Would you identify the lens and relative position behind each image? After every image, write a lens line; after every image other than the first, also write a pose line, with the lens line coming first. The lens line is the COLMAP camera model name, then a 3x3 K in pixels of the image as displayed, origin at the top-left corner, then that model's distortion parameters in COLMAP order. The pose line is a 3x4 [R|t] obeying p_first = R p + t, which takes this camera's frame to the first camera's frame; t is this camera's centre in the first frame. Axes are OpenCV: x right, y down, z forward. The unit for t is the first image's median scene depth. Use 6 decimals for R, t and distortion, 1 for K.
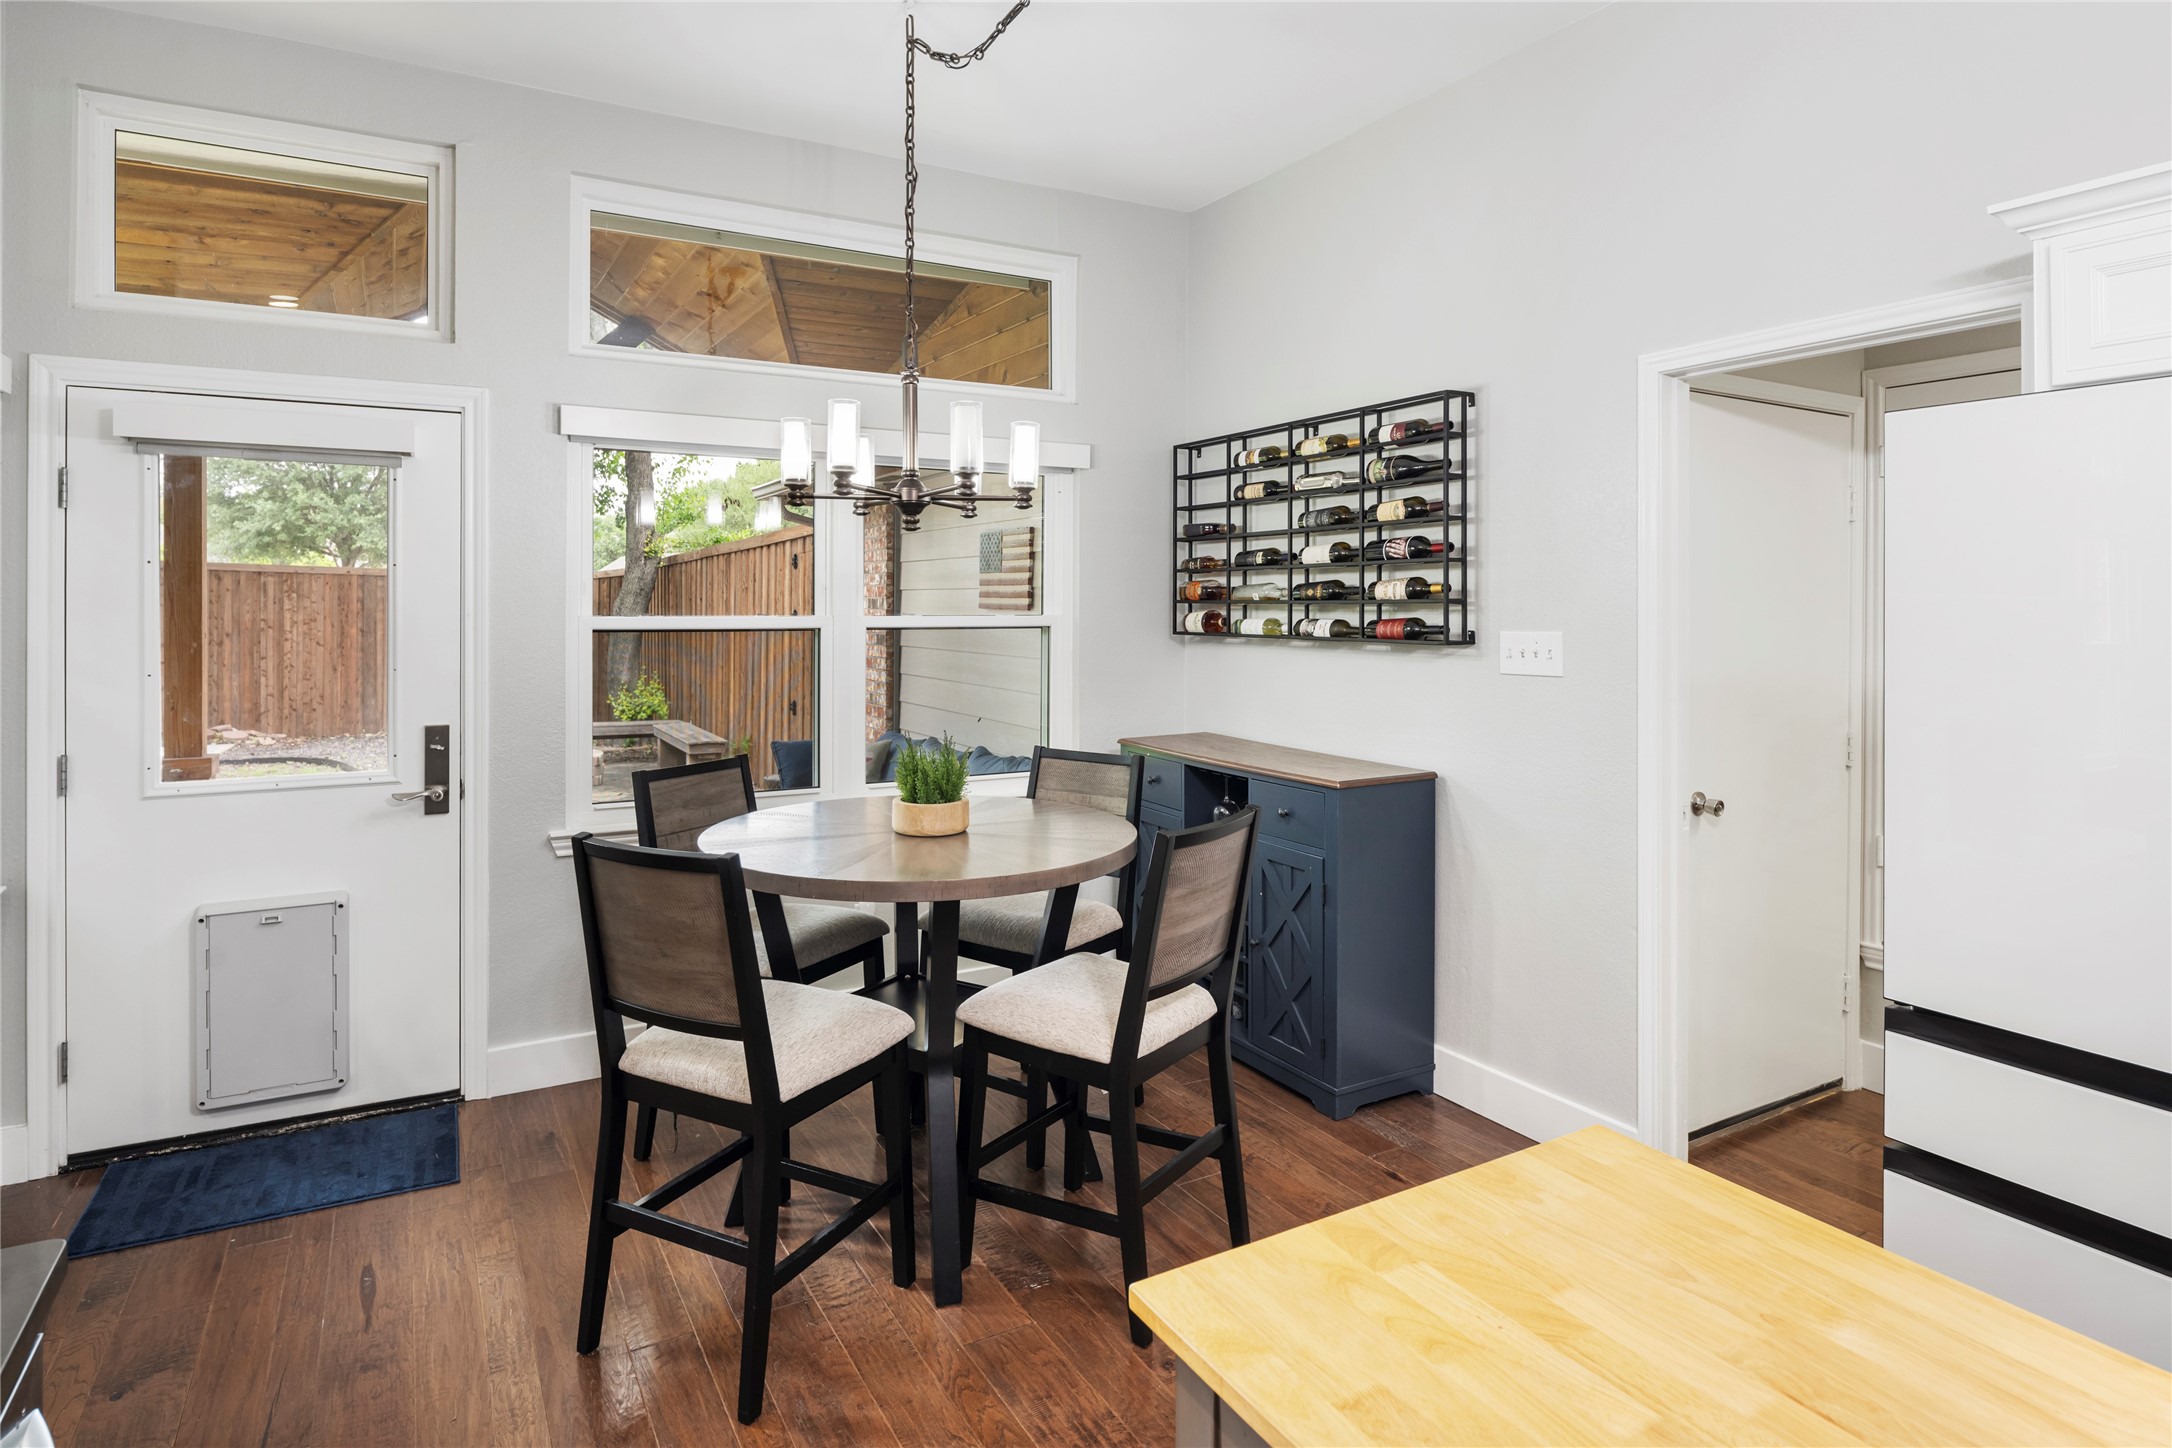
lens RADIAL K [[1185.3, 0, 1074.0], [0, 1185.3, 594.4], [0, 0, 1]] dist [0.001121, -0.006760]
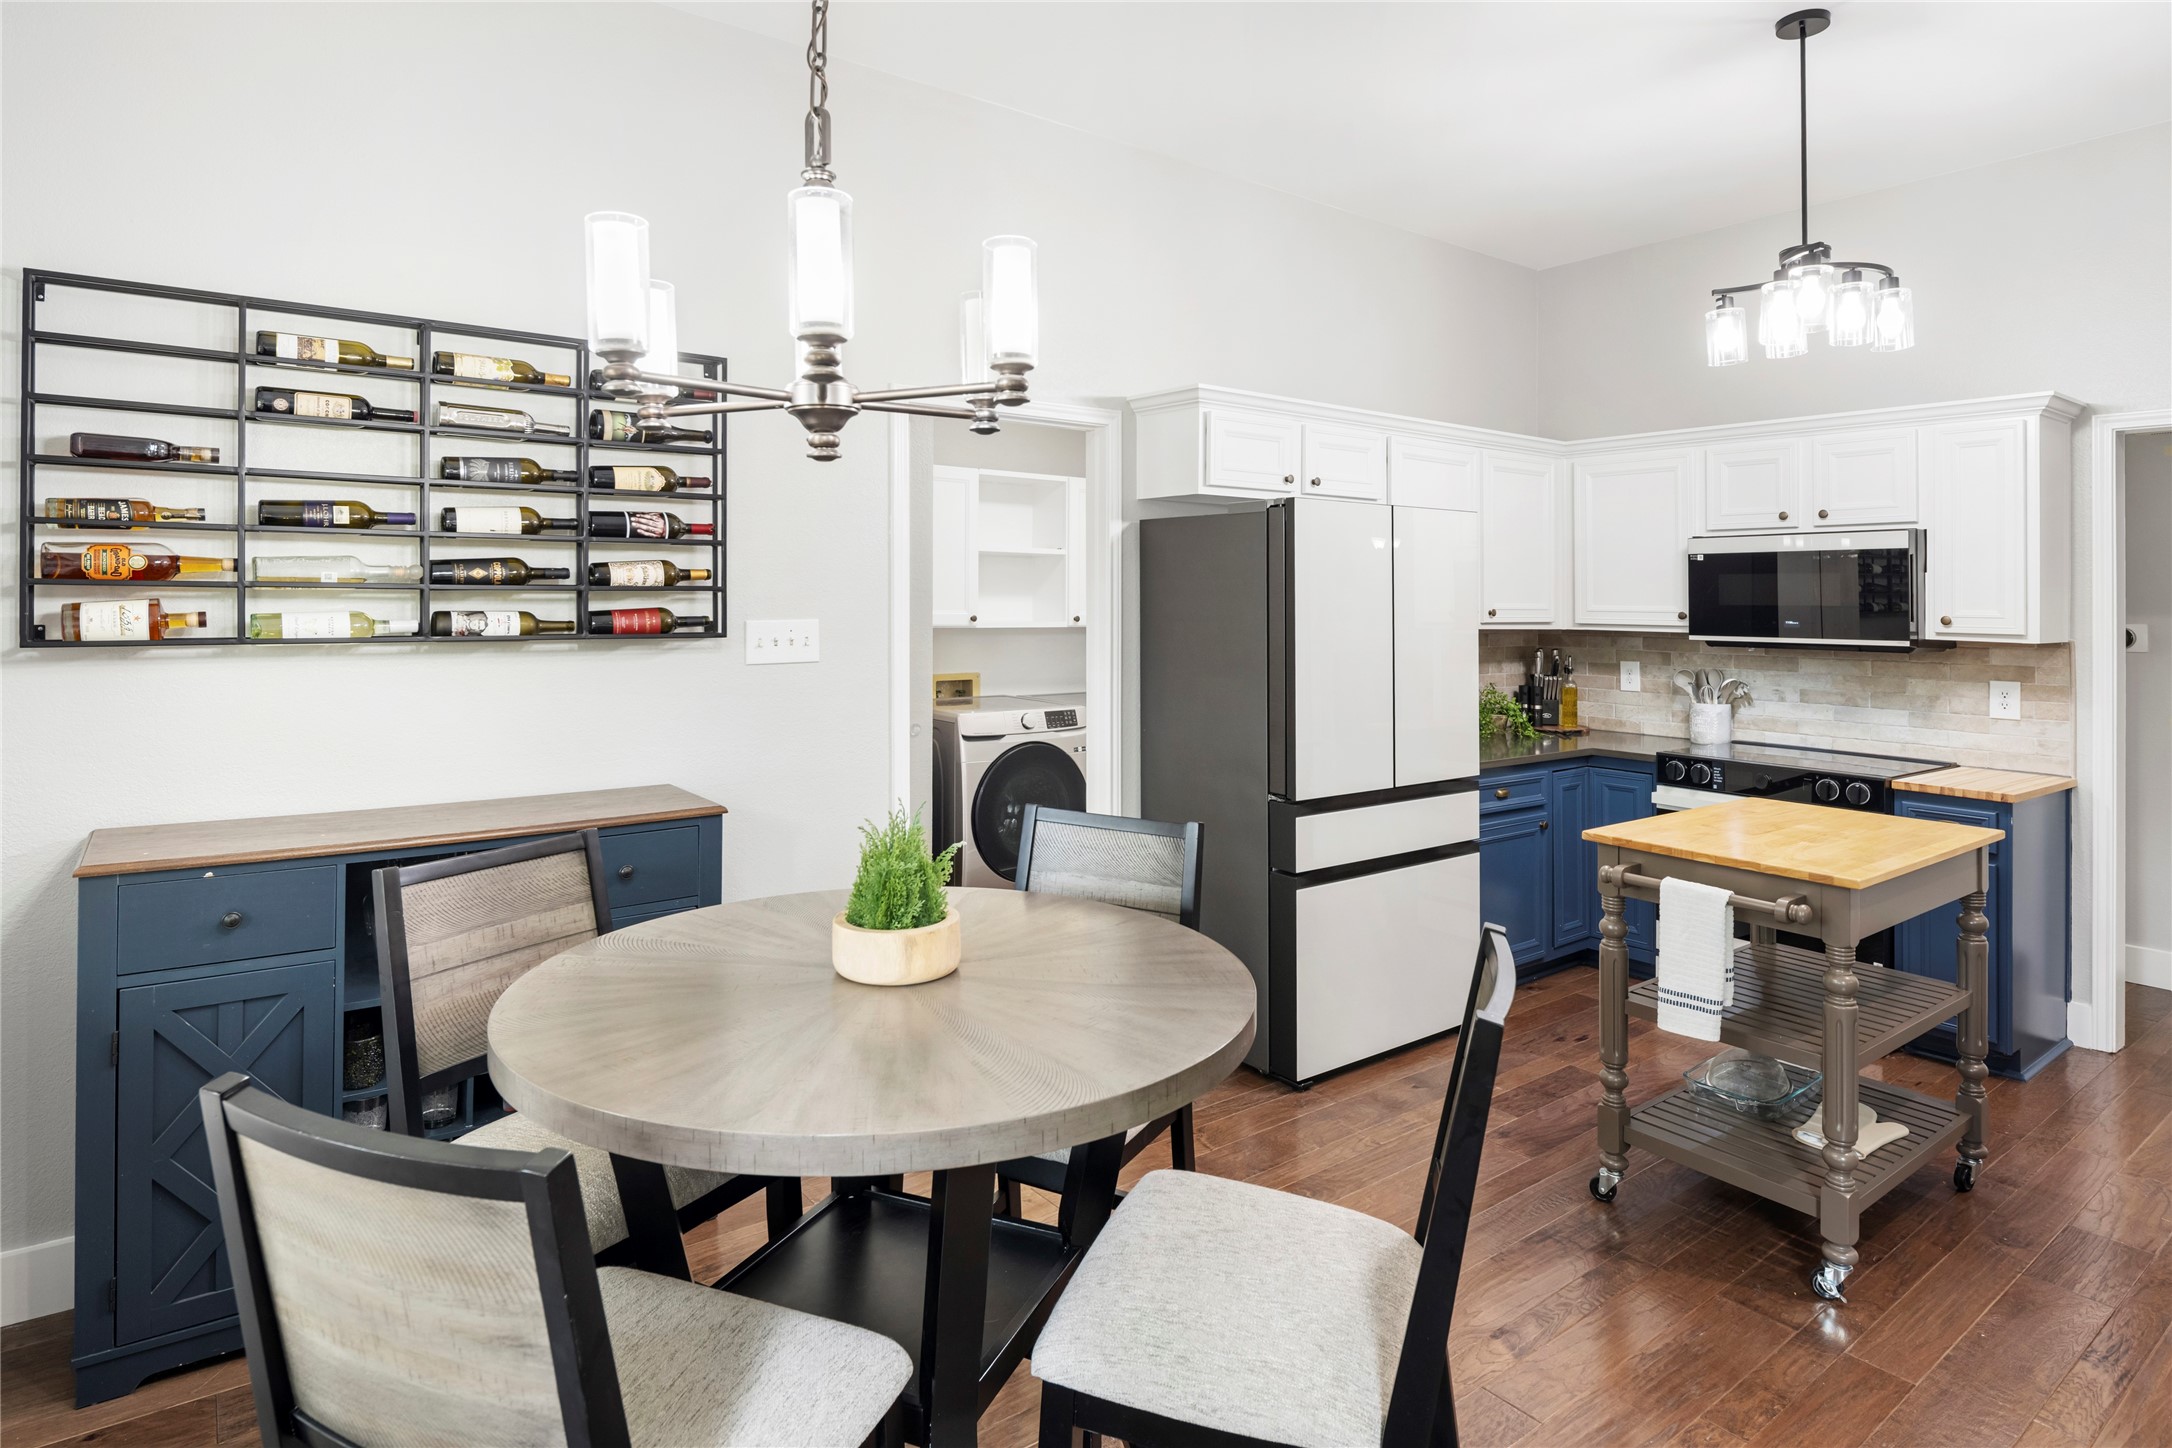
lens RADIAL K [[1185.3, 0, 1084.5], [0, 1185.3, 565.4], [0, 0, 1]] dist [0.001121, -0.006760]
pose [[-0.126720, 0.024105, 0.991646, -0.563914], [-0.015329, 0.999538, -0.026256, 0.006977], [-0.991820, -0.018528, -0.126291, 0.756684]]
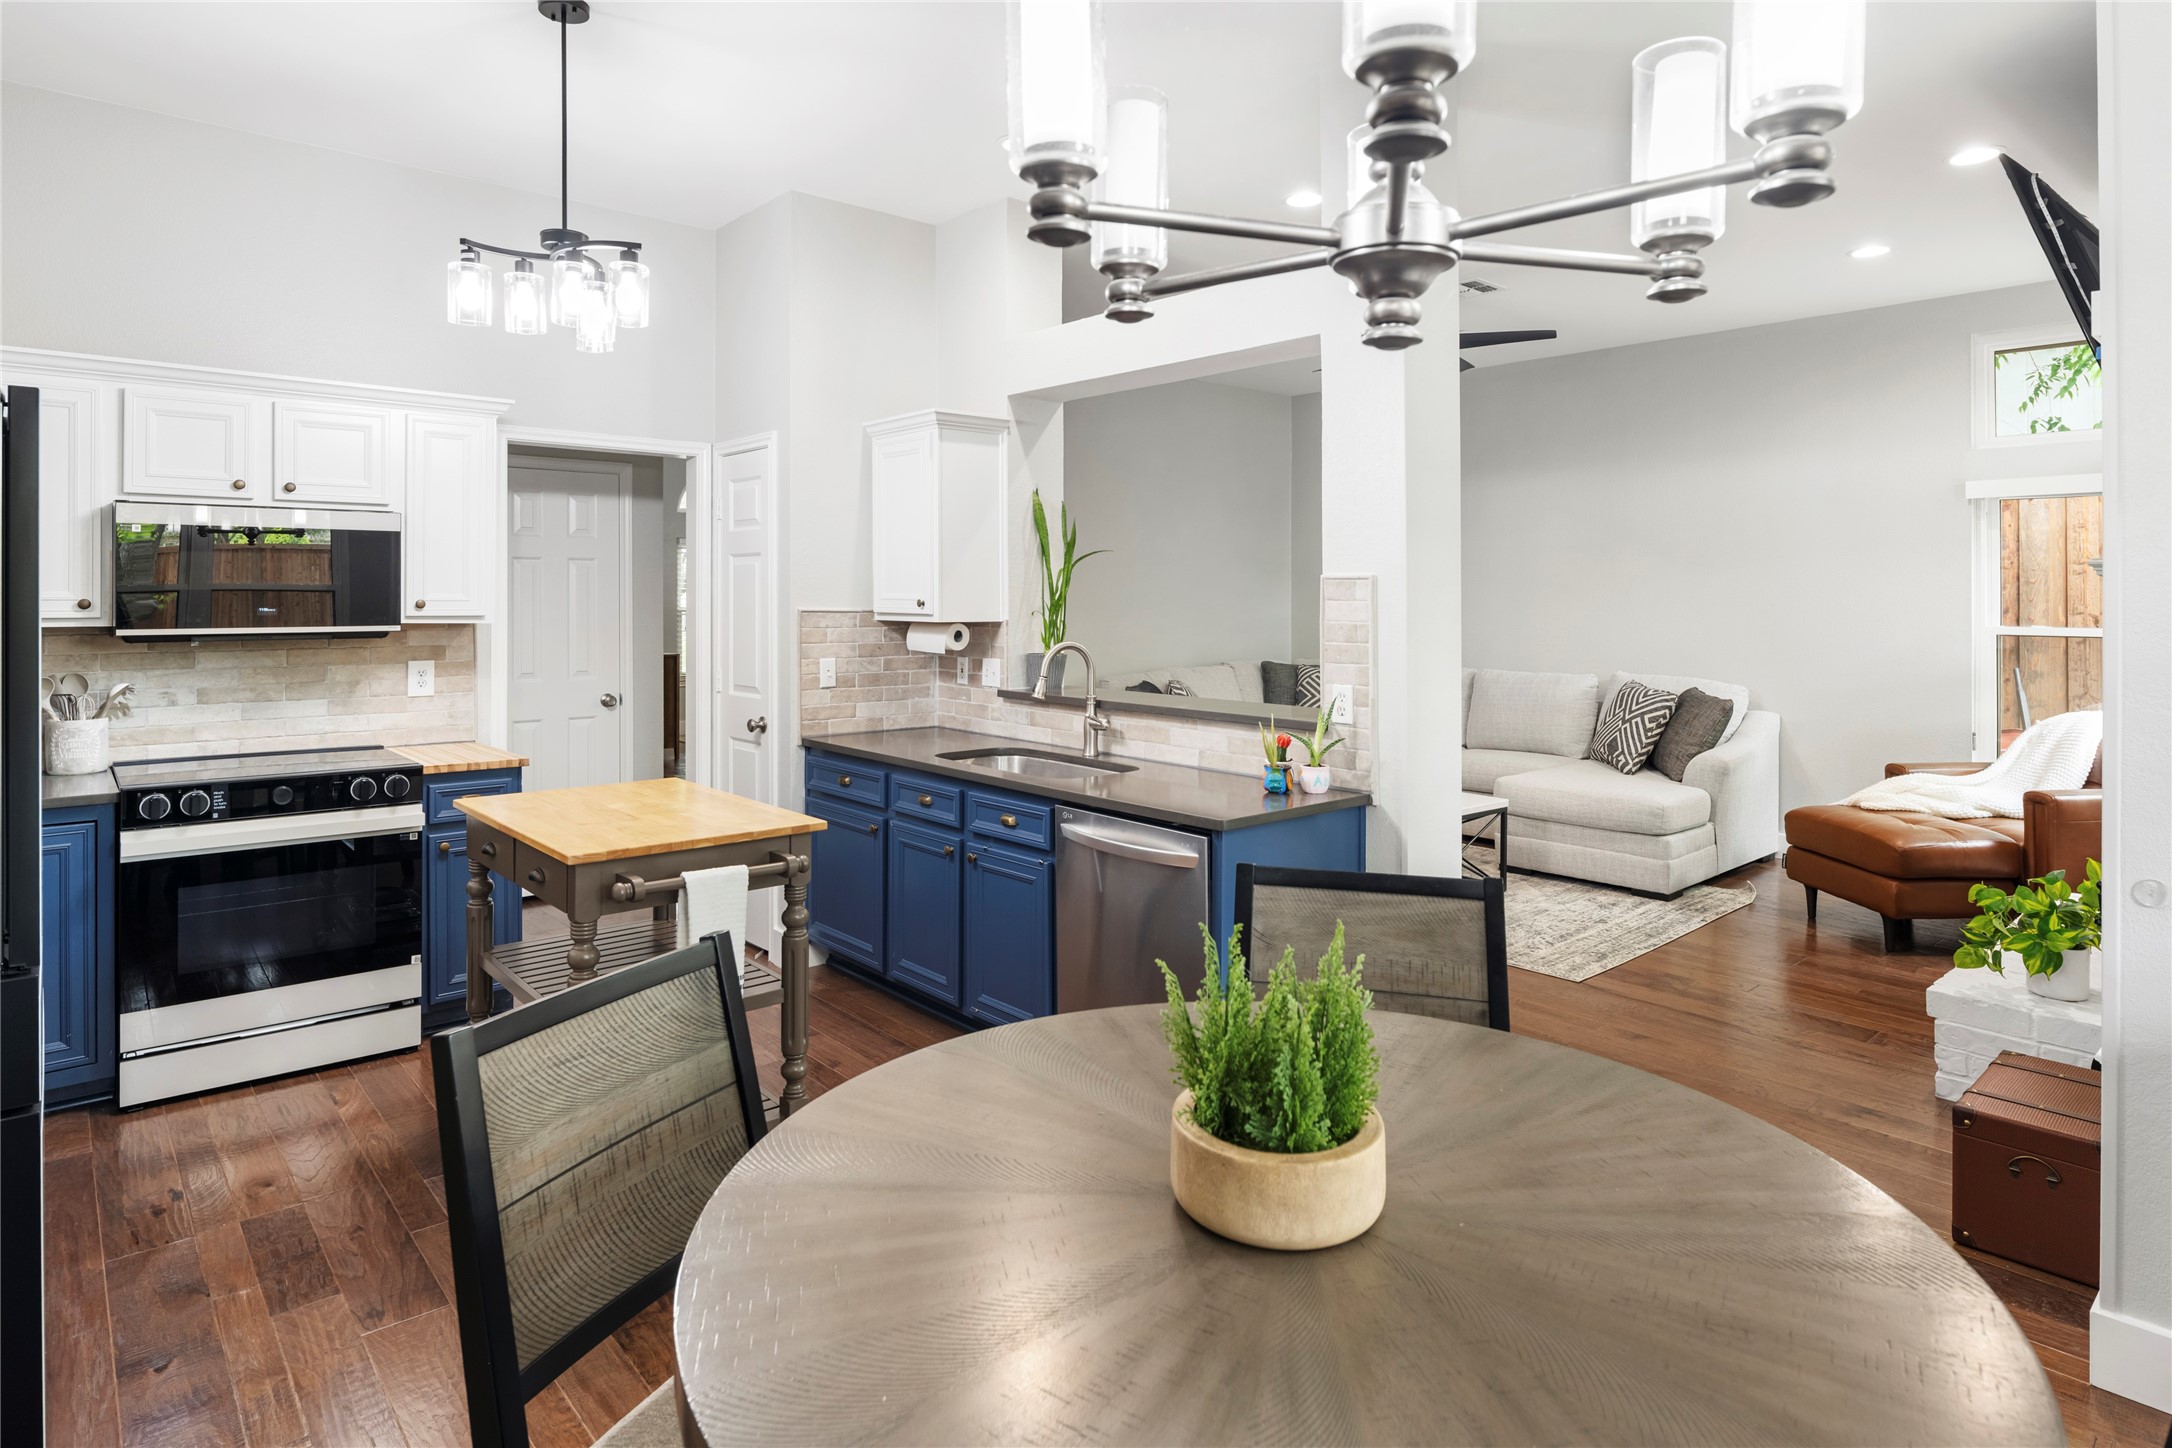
lens RADIAL K [[1185.3, 0, 1079.8], [0, 1185.3, 574.6], [0, 0, 1]] dist [0.001121, -0.006760]
pose [[-0.979511, -0.009723, -0.201154, 0.010655], [-0.005126, 0.999714, -0.023363, 0.011777], [0.201323, -0.021853, -0.979281, 1.035939]]
